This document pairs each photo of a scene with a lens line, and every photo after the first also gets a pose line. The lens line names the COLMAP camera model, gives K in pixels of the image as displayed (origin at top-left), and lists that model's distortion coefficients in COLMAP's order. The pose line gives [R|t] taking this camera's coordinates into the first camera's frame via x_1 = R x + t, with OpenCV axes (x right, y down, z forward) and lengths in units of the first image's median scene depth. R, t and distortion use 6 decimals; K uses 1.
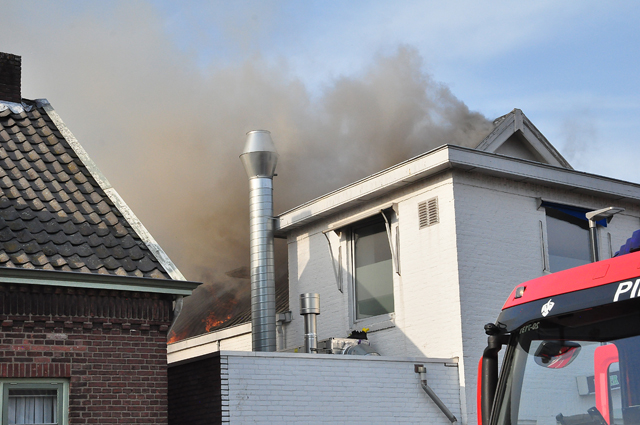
lens RADIAL K [[1308.7, 0, 320.0], [0, 1308.7, 212.5], [0, 0, 1]] dist [0.193749, 0.442087]
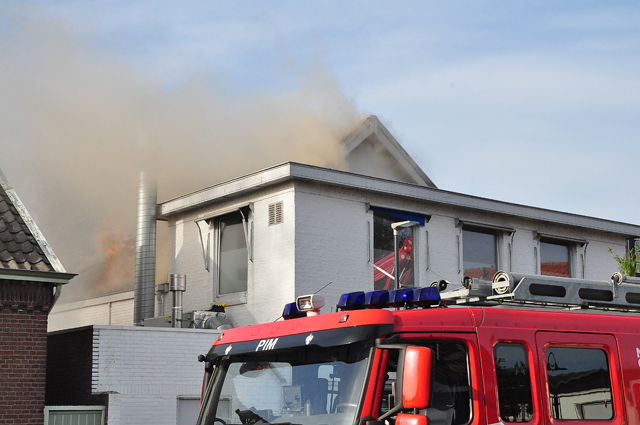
lens RADIAL K [[1308.7, 0, 320.0], [0, 1308.7, 212.5], [0, 0, 1]] dist [0.193749, 0.442087]
pose [[0.998181, 0.038845, 0.046112, 0.068439], [-0.041196, 0.997840, 0.051172, -0.066353], [-0.044025, -0.052978, 0.997625, -0.235729]]
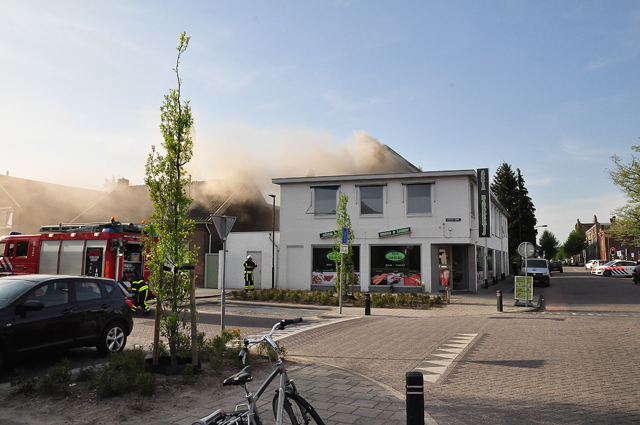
lens RADIAL K [[462.4, 0, 320.0], [0, 462.4, 212.5], [0, 0, 1]] dist [-0.133519, 0.103354]
pose [[0.534654, -0.046561, -0.843787, 1.323360], [0.158582, 0.986271, 0.046060, 0.007864], [0.830058, -0.158435, 0.534697, 0.338318]]
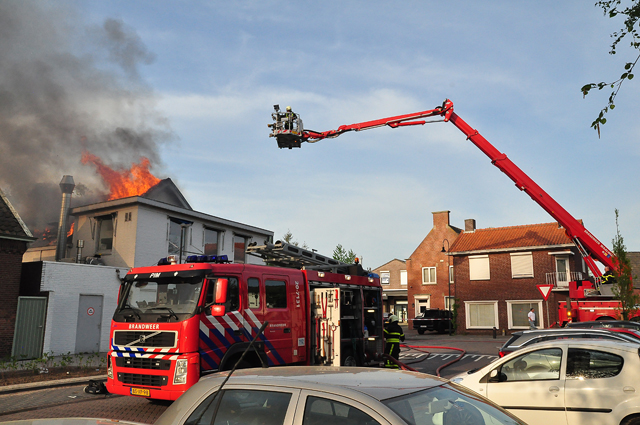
lens RADIAL K [[543.5, 0, 320.0], [0, 543.5, 212.5], [0, 0, 1]] dist [-0.080589, 0.151419]
pose [[0.914300, 0.116074, 0.388050, 0.007250], [-0.127917, 0.991774, 0.004729, -0.069103], [-0.384309, -0.053962, 0.921626, -0.253961]]
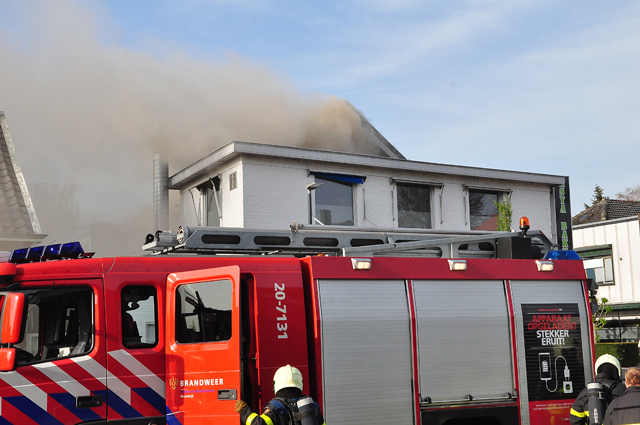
lens RADIAL K [[971.6, 0, 320.0], [0, 971.6, 212.5], [0, 0, 1]] dist [0.111541, 0.021353]
pose [[0.994657, -0.005249, -0.103104, 0.316145], [0.014546, 0.995869, 0.089627, -0.067648], [0.102208, -0.090648, 0.990624, -0.177135]]
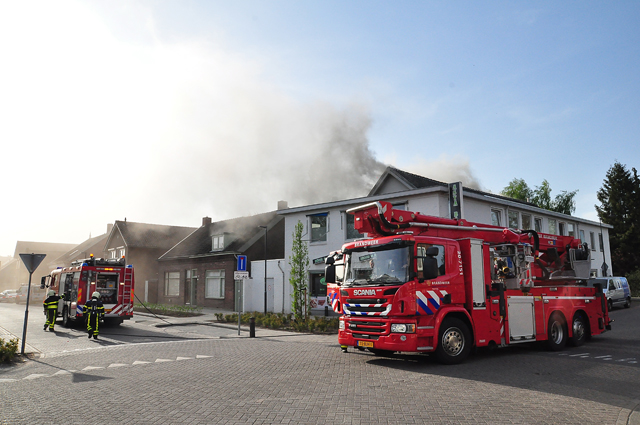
lens RADIAL K [[462.4, 0, 320.0], [0, 462.4, 212.5], [0, 0, 1]] dist [-0.133519, 0.103354]
pose [[0.155453, -0.116787, -0.980915, 1.579112], [0.219334, 0.972282, -0.081000, 0.107117], [0.963186, -0.202557, 0.176759, 0.838285]]
